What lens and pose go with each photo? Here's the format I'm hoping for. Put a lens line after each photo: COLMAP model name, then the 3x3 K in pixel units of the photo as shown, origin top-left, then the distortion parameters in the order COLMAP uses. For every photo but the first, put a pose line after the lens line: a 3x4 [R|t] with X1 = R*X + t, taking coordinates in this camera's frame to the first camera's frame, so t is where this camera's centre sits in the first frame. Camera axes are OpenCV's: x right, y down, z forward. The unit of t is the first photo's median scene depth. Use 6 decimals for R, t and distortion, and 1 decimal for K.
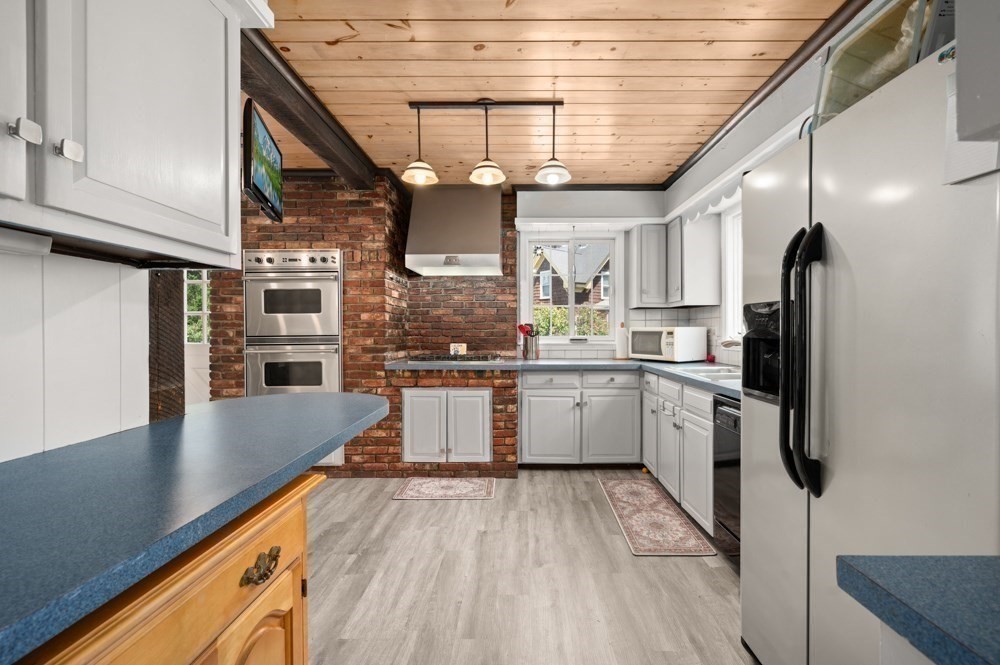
lens RADIAL K [[469.0, 0, 556.6], [0, 469.0, 333.7], [0, 0, 1]] dist [0.002335, 0.000104]
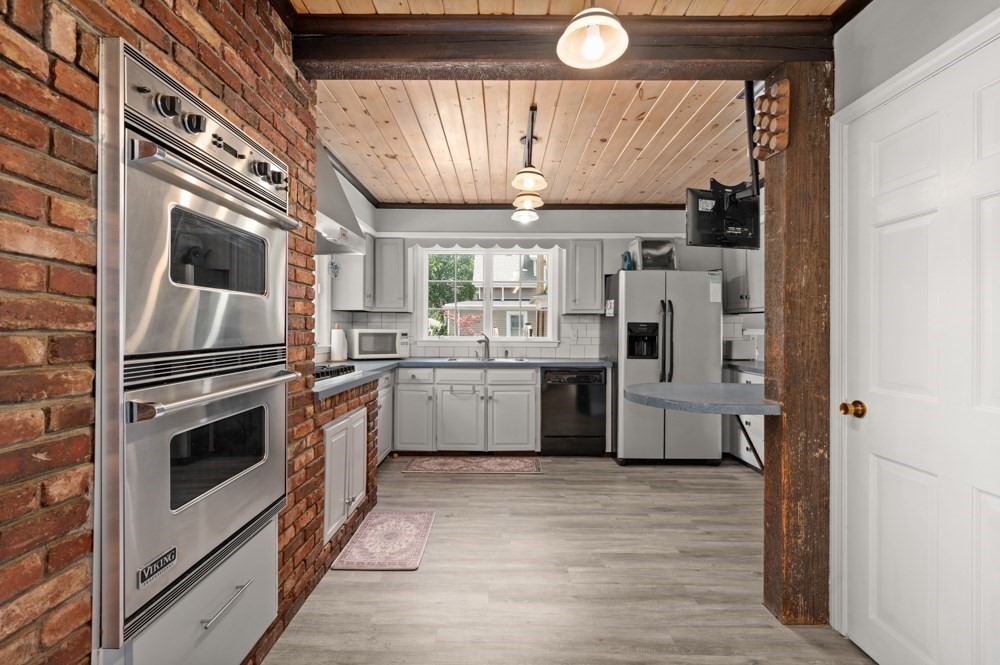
lens RADIAL K [[443.3, 0, 489.1], [0, 443.3, 339.8], [0, 0, 1]] dist [0.000077, -0.000142]
pose [[0.025022, -0.019633, 0.999494, -0.974935], [0.004333, 0.999800, 0.019531, -0.009414], [-0.999677, 0.003842, 0.025102, 0.835899]]
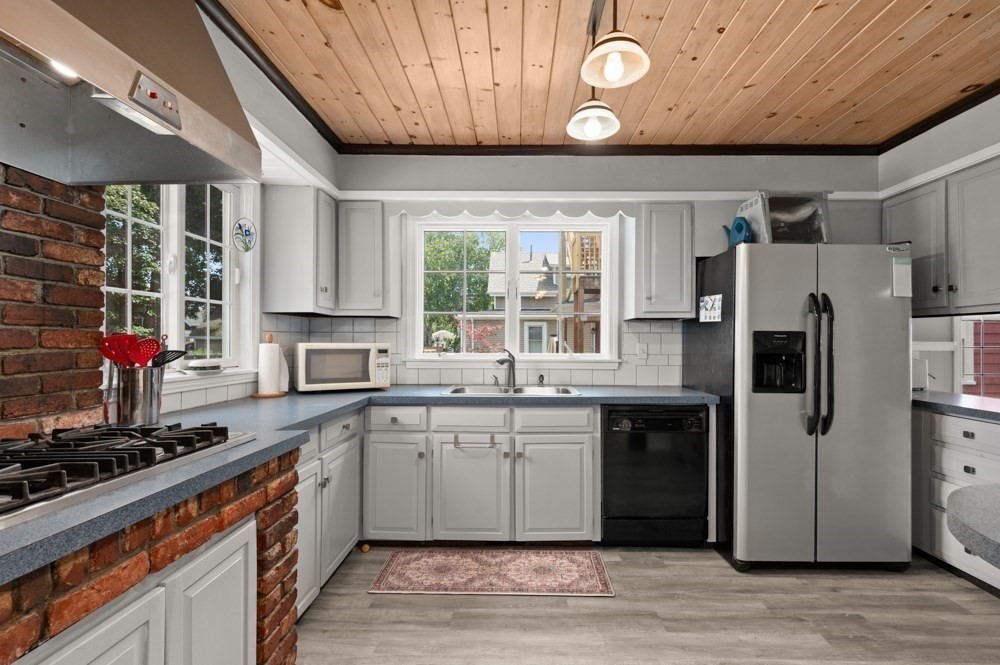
lens RADIAL K [[443.3, 0, 489.1], [0, 443.3, 339.8], [0, 0, 1]] dist [0.000077, -0.000142]
pose [[0.057818, 0.007632, 0.998298, -0.517737], [0.006194, 0.999949, -0.008004, -0.013997], [-0.998308, 0.006646, 0.057768, 0.869819]]
